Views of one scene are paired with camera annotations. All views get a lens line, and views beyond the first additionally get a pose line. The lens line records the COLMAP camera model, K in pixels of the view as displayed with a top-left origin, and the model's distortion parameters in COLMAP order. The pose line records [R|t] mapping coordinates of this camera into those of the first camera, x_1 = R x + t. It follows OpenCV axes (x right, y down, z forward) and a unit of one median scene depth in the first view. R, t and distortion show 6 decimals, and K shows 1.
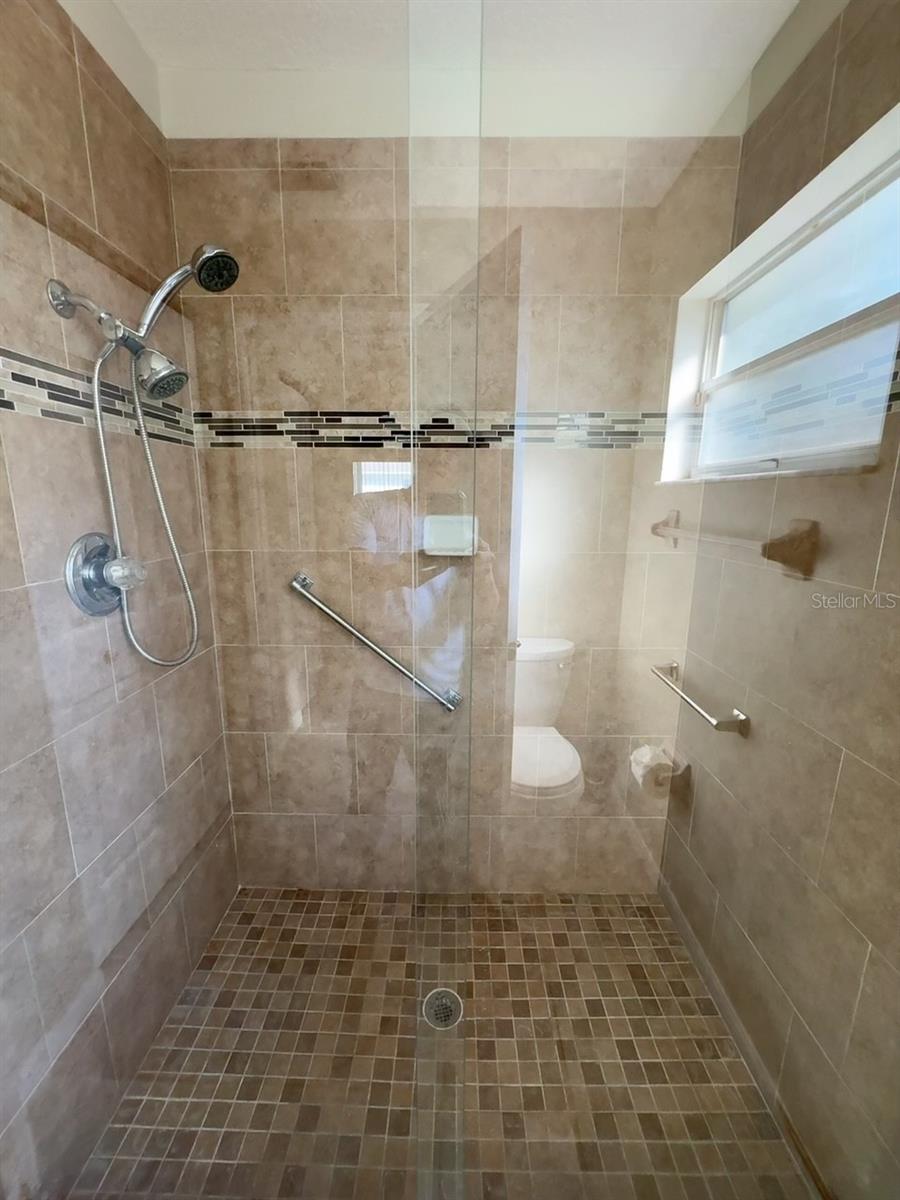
lens RADIAL K [[476.8, 0, 447.5], [0, 476.8, 597.7], [0, 0, 1]] dist [-0.003803, 0.000708]
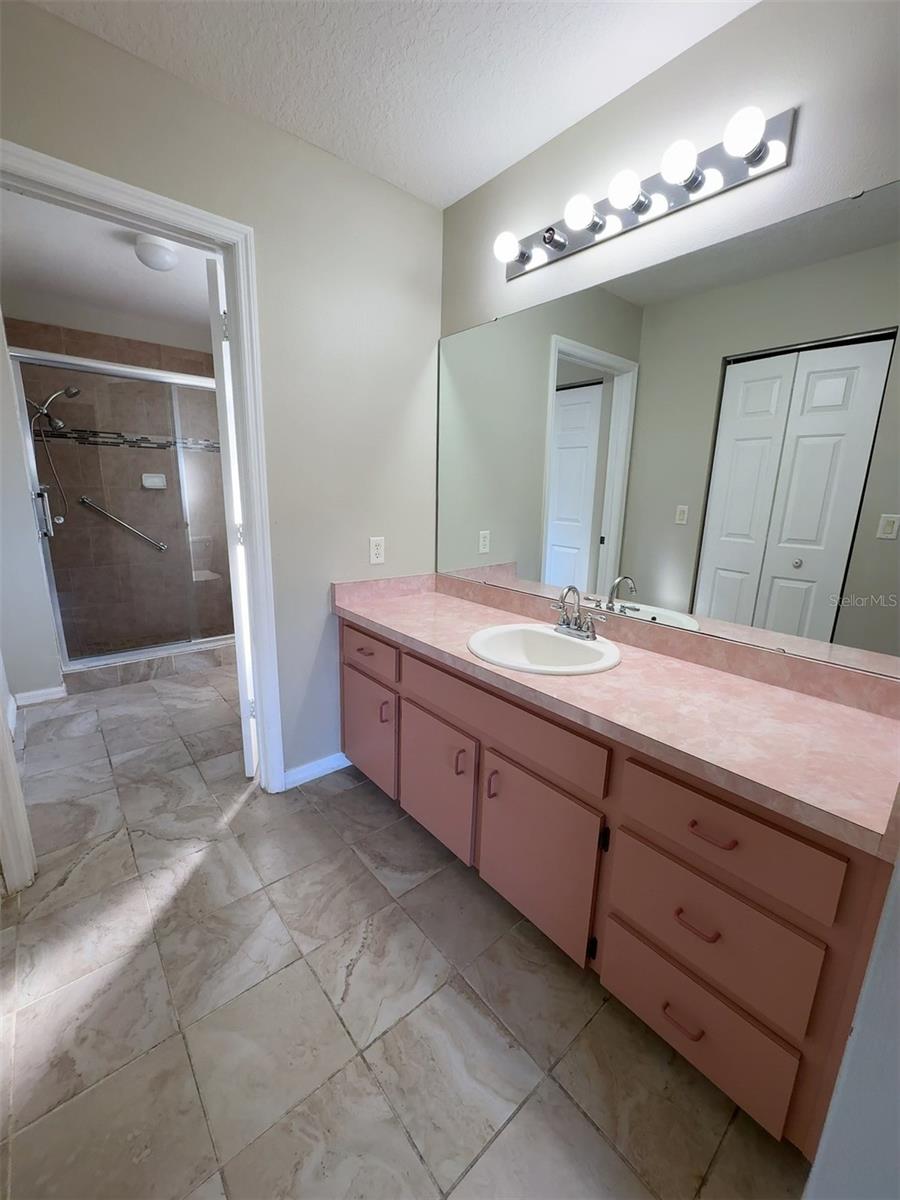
lens RADIAL K [[476.8, 0, 446.2], [0, 476.8, 598.9], [0, 0, 1]] dist [-0.003803, 0.000708]
pose [[0.759686, -0.132963, 0.636551, -0.549451], [0.115935, 0.990884, 0.068615, 0.540077], [-0.639872, 0.021673, 0.768176, -2.130173]]
